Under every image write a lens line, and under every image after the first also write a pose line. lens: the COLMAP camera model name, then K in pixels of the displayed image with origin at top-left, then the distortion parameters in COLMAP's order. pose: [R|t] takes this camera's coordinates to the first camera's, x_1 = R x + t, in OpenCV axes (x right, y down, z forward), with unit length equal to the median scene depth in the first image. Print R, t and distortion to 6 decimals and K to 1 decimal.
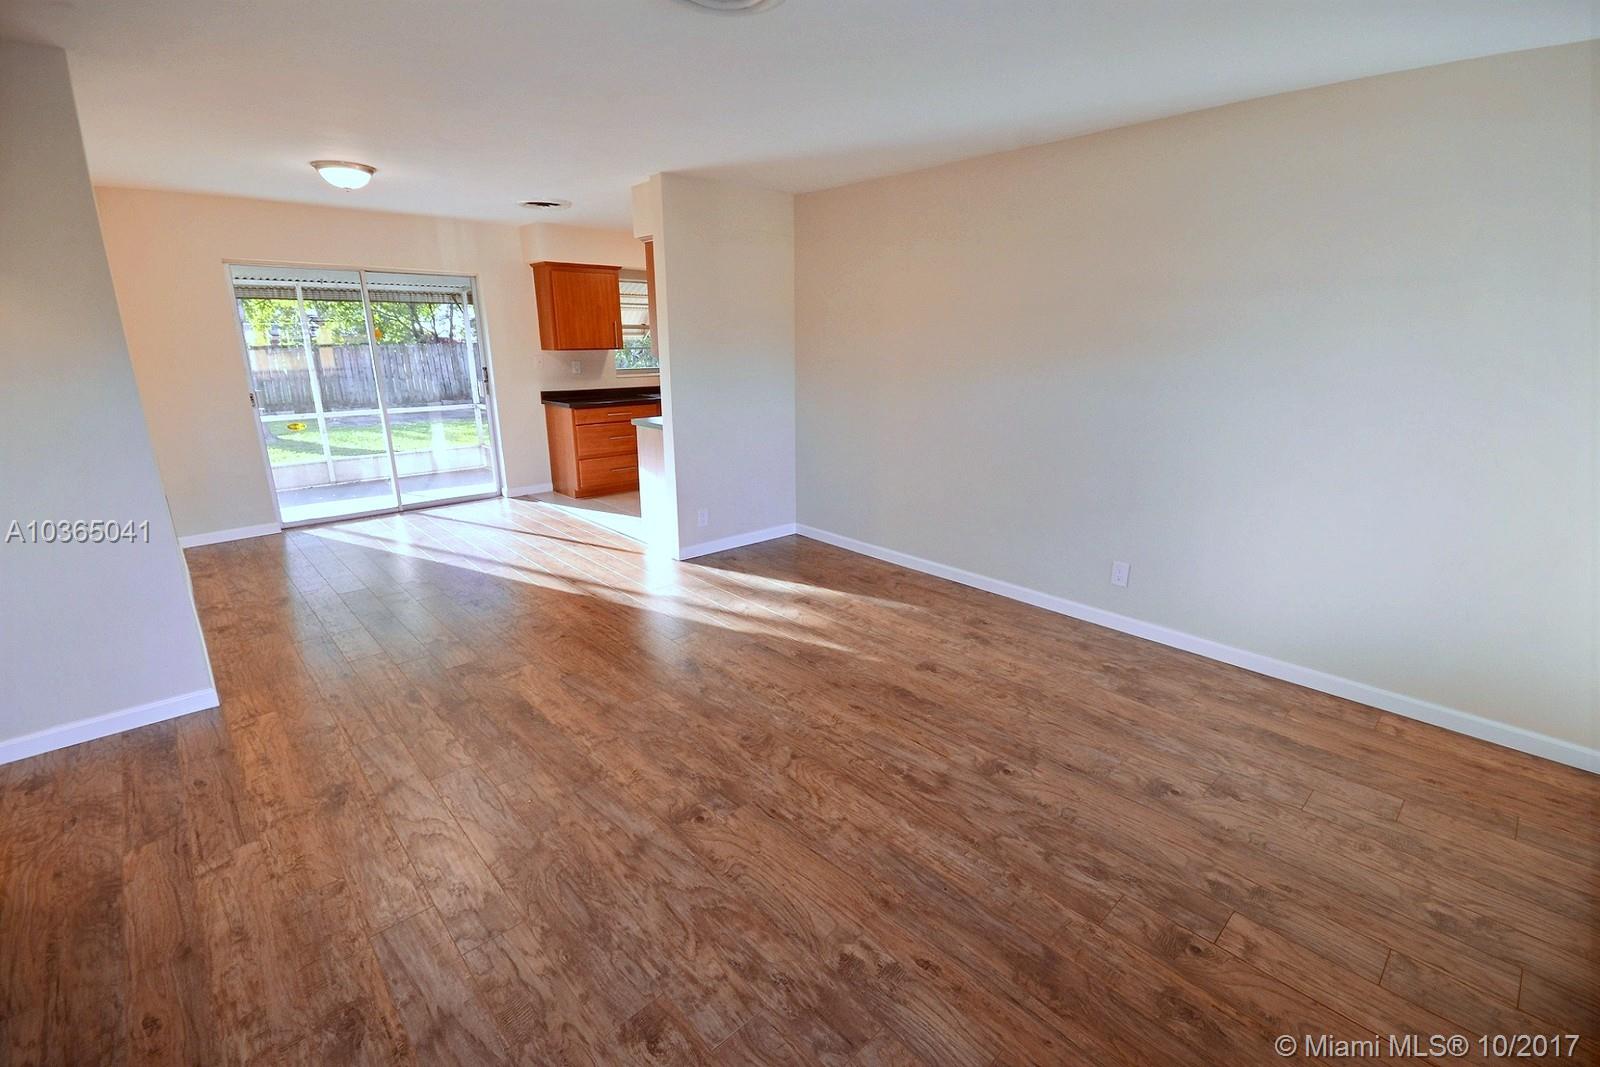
lens RADIAL K [[723.1, 0, 816.9], [0, 723.1, 535.4], [0, 0, 1]] dist [-0.000800, 0.000118]
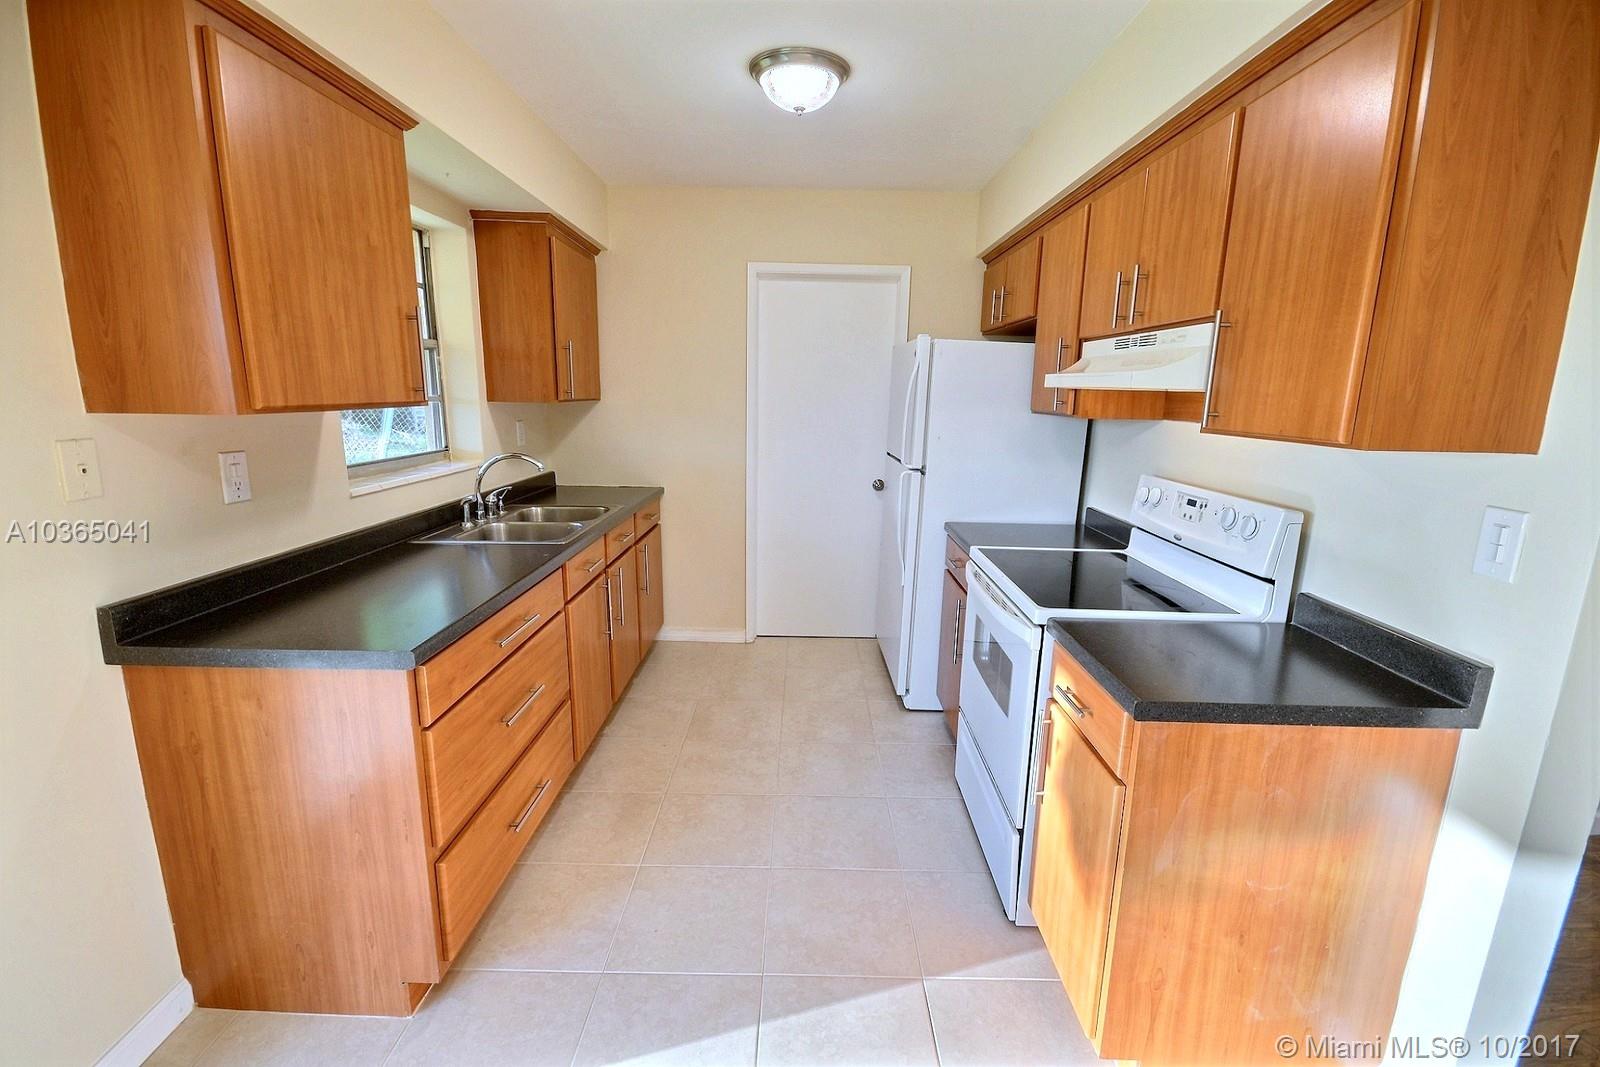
lens RADIAL K [[698.5, 0, 801.8], [0, 698.5, 534.5], [0, 0, 1]] dist [0.002699, -0.008658]
pose [[0.678446, -0.137330, 0.721701, -0.401441], [0.177631, 0.983889, 0.020236, -0.195834], [-0.712852, 0.114468, 0.691909, 0.742304]]
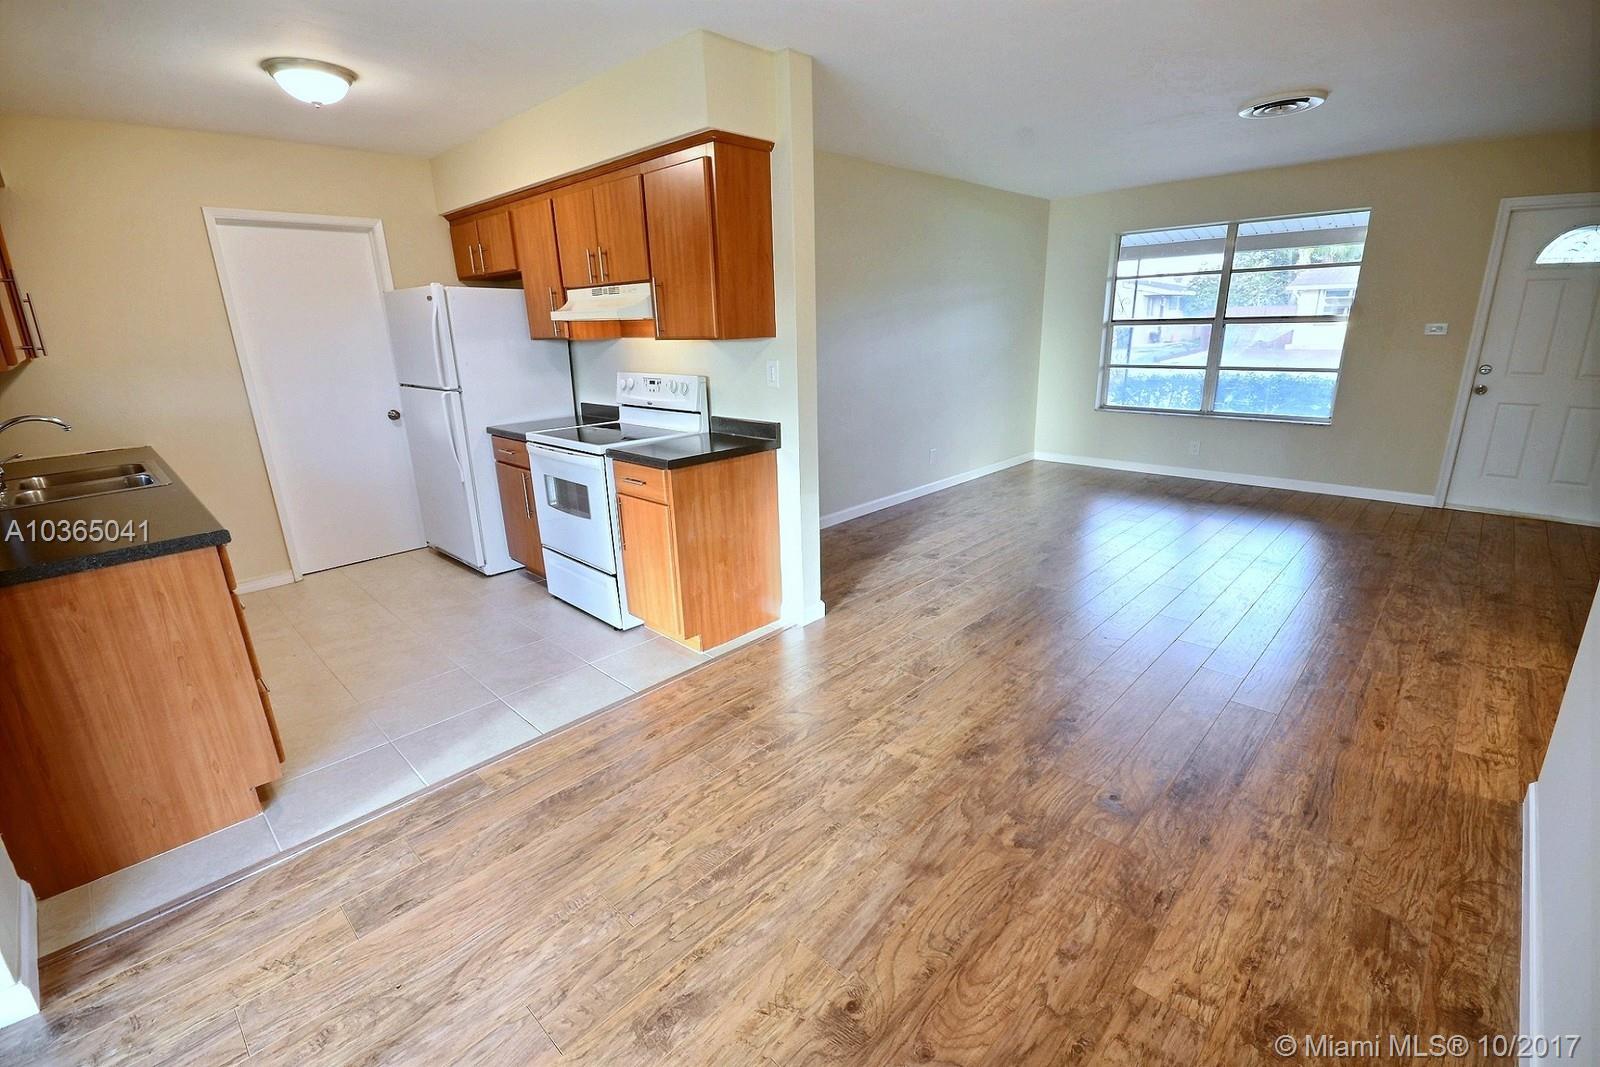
lens RADIAL K [[698.5, 0, 801.8], [0, 698.5, 534.5], [0, 0, 1]] dist [0.002699, -0.008658]
pose [[-0.056677, -0.290251, 0.955271, -0.633705], [0.291827, 0.910206, 0.293873, -0.191275], [-0.954791, 0.295429, 0.033115, 0.735265]]
